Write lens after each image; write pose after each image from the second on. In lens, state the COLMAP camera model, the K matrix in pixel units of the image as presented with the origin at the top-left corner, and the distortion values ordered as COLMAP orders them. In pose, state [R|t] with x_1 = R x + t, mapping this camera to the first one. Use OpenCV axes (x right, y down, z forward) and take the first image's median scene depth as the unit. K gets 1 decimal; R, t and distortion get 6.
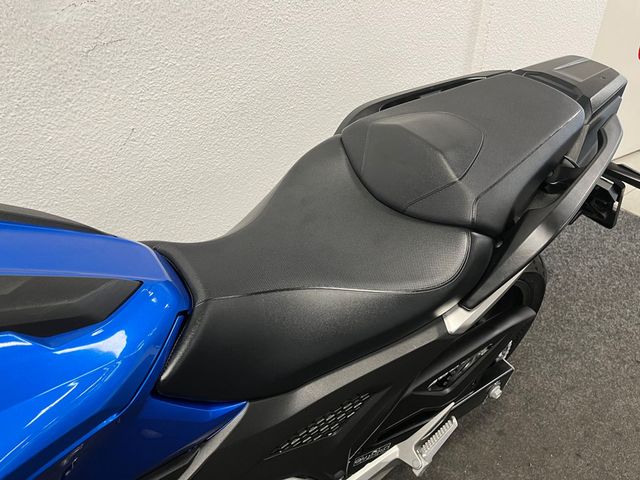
lens RADIAL K [[490.6, 0, 322.2], [0, 490.6, 237.2], [0, 0, 1]] dist [0.080015, -0.129293]
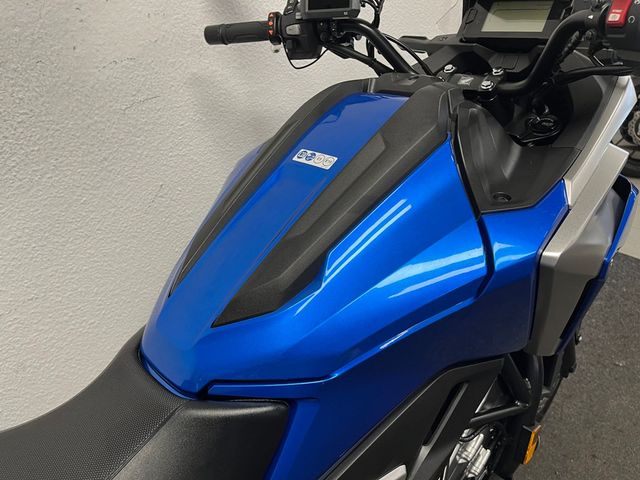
lens RADIAL K [[490.6, 0, 322.2], [0, 490.6, 237.2], [0, 0, 1]] dist [0.080015, -0.129293]
pose [[0.977905, -0.081470, 0.192523, -0.290120], [0.099512, 0.991316, -0.085968, -0.002137], [-0.183847, 0.103227, 0.977519, 0.002781]]
